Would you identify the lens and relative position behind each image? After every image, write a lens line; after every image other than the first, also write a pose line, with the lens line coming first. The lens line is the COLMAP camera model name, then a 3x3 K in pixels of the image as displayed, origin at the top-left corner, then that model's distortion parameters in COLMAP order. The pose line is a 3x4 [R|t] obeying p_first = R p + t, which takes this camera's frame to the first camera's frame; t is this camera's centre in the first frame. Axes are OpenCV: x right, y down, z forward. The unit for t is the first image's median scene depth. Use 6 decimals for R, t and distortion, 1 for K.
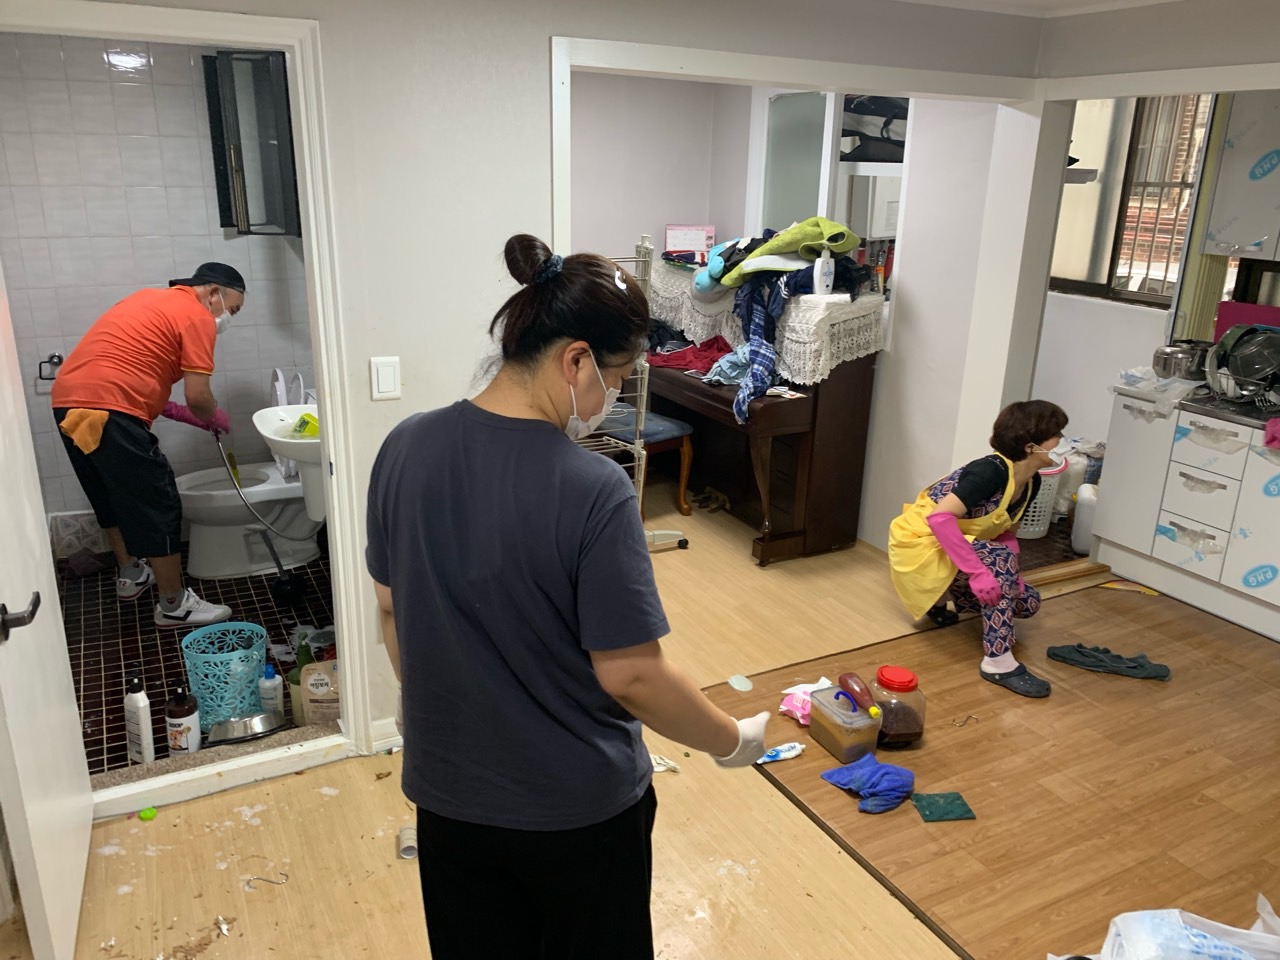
lens RADIAL K [[993.3, 0, 638.3], [0, 993.3, 474.3], [0, 0, 1]] dist [0.030659, -0.038787]
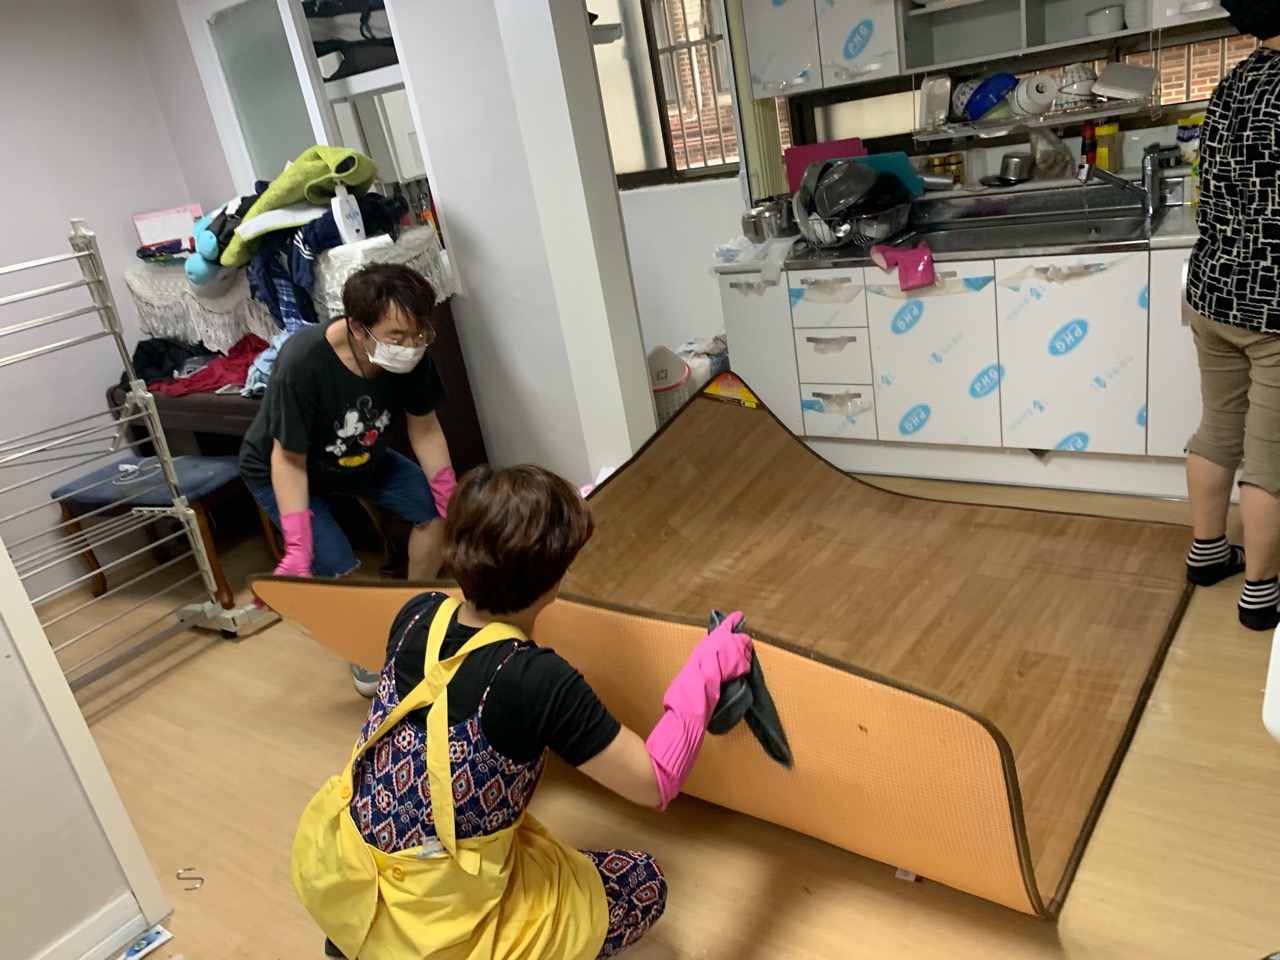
lens RADIAL K [[993.3, 0, 643.4], [0, 993.3, 494.8], [0, 0, 1]] dist [0.030659, -0.038787]
pose [[0.884779, -0.324615, 0.334352, 0.059106], [0.314945, 0.945350, 0.084396, 0.009280], [-0.343476, 0.030630, 0.938662, 0.196950]]
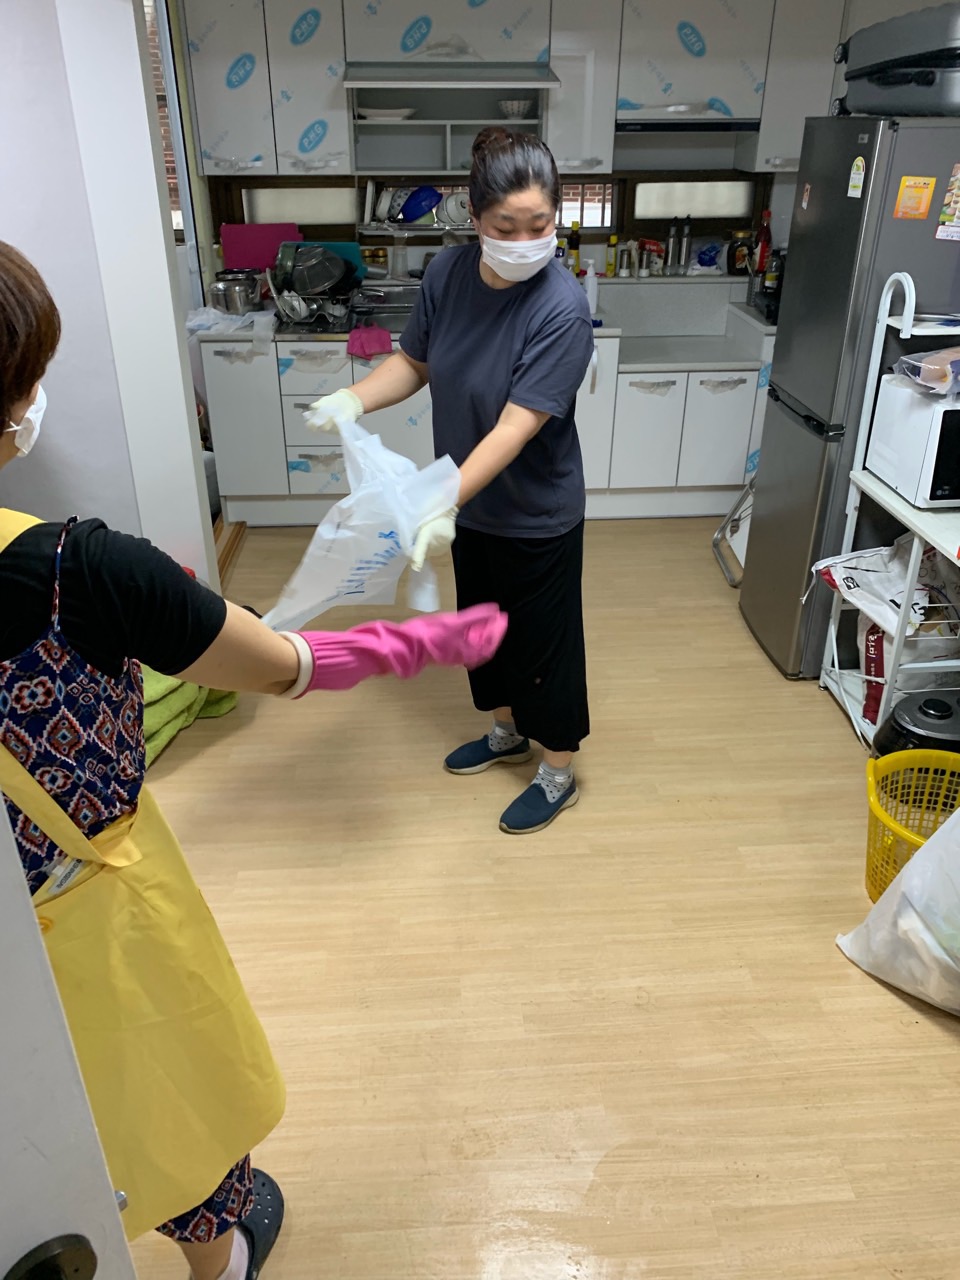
lens RADIAL K [[993.3, 0, 480.6], [0, 993.3, 628.3], [0, 0, 1]] dist [0.030659, -0.038787]
pose [[0.422573, -0.444295, 0.789958, -0.261622], [0.287917, 0.892260, 0.347817, -0.091827], [-0.859381, 0.080465, 0.504965, 0.334307]]
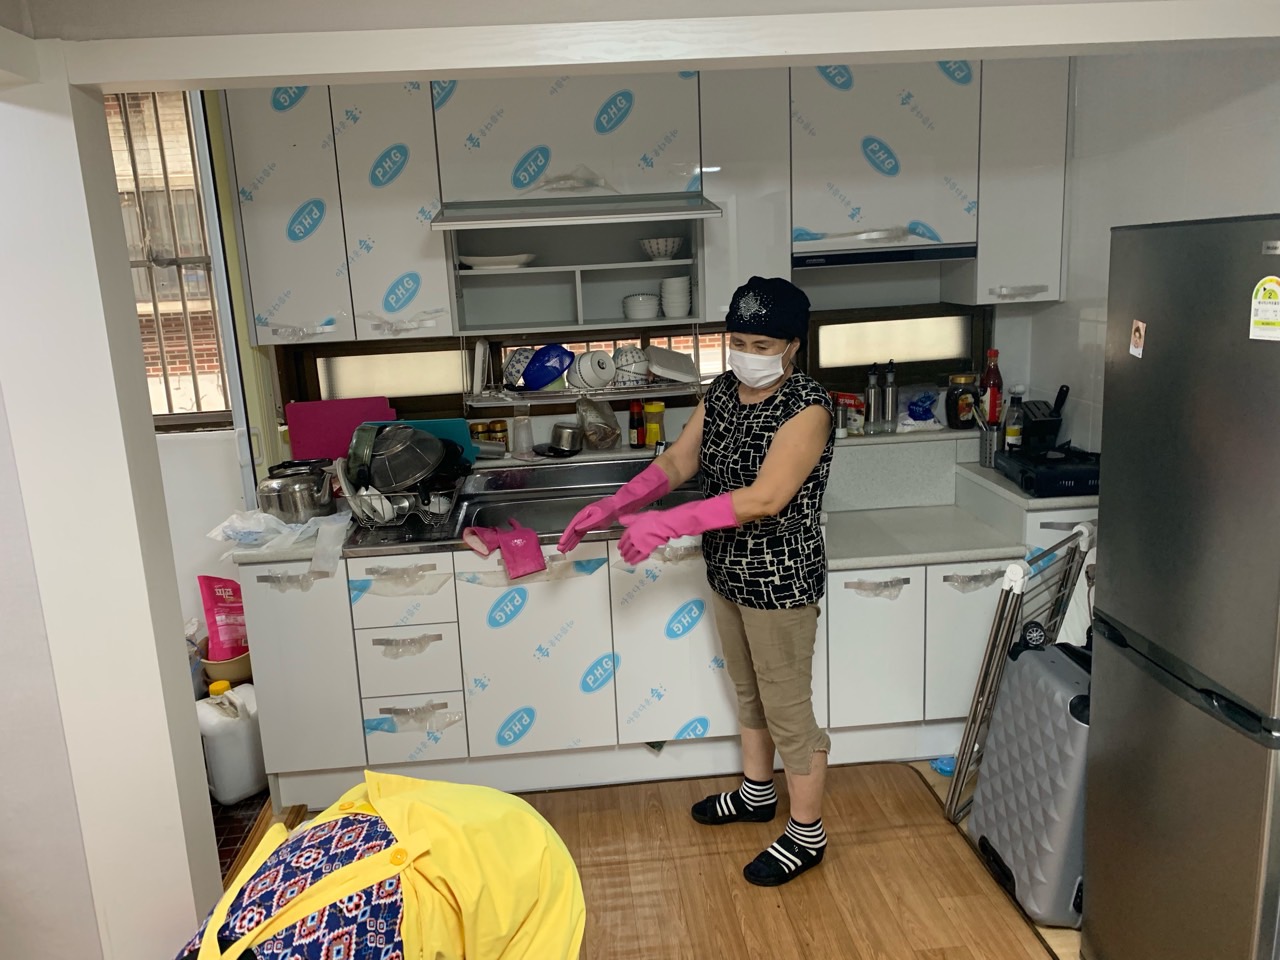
lens RADIAL K [[993.3, 0, 636.3], [0, 993.3, 474.8], [0, 0, 1]] dist [0.030659, -0.038787]
pose [[0.406237, -0.238733, 0.882030, 0.022011], [0.336713, 0.936453, 0.098384, -0.113748], [-0.849468, 0.257024, 0.460807, 0.465227]]
